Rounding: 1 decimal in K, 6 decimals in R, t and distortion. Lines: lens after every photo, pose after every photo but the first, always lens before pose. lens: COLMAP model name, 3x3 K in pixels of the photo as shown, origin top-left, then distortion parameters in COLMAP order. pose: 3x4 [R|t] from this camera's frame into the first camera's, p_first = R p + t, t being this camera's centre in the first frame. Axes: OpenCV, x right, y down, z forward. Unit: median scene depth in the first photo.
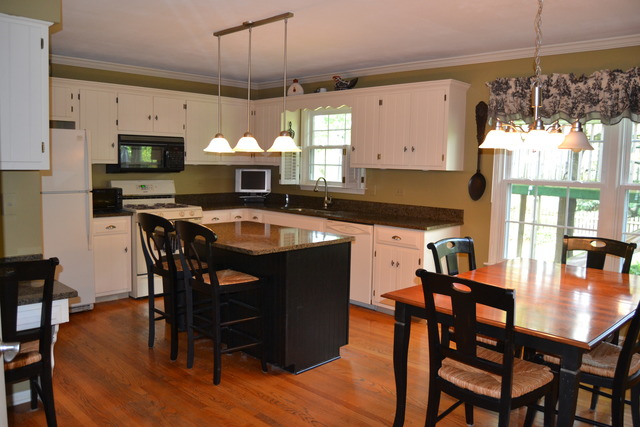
lens RADIAL K [[512.9, 0, 315.6], [0, 512.9, 212.2], [0, 0, 1]] dist [-0.090819, 0.022463]
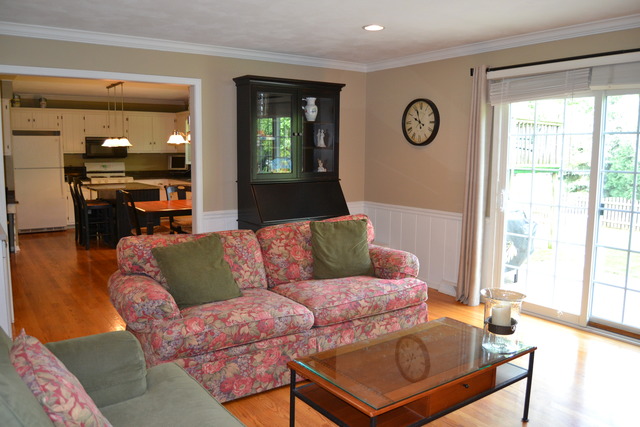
lens RADIAL K [[512.9, 0, 318.5], [0, 512.9, 212.0], [0, 0, 1]] dist [-0.090819, 0.022463]
pose [[0.984963, 0.004336, -0.172710, 0.741724], [-0.000561, 0.999760, 0.021899, 0.074172], [0.172763, -0.021473, 0.984729, -0.631787]]
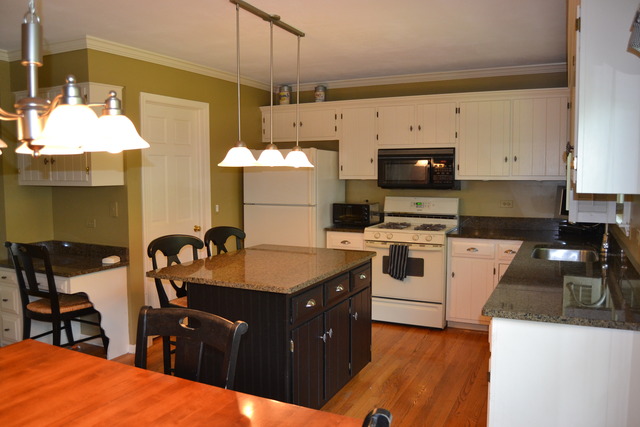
lens RADIAL K [[512.9, 0, 320.4], [0, 512.9, 216.5], [0, 0, 1]] dist [-0.090819, 0.022463]
pose [[0.325939, 0.060500, -0.943453, 0.510070], [-0.079889, 0.996143, 0.036279, -0.051694], [0.942009, 0.063547, 0.329516, 0.576240]]
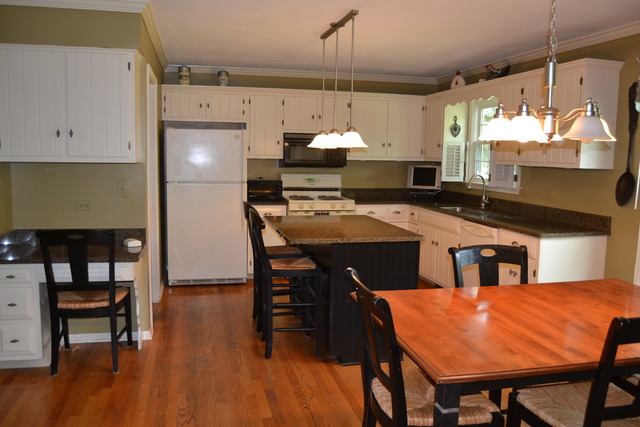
lens RADIAL K [[512.9, 0, 317.0], [0, 512.9, 215.1], [0, 0, 1]] dist [-0.090819, 0.022463]
pose [[0.847658, 0.057219, -0.527449, 0.285981], [-0.050649, 0.998354, 0.026908, -0.005074], [0.528120, 0.003906, 0.849161, 0.067336]]
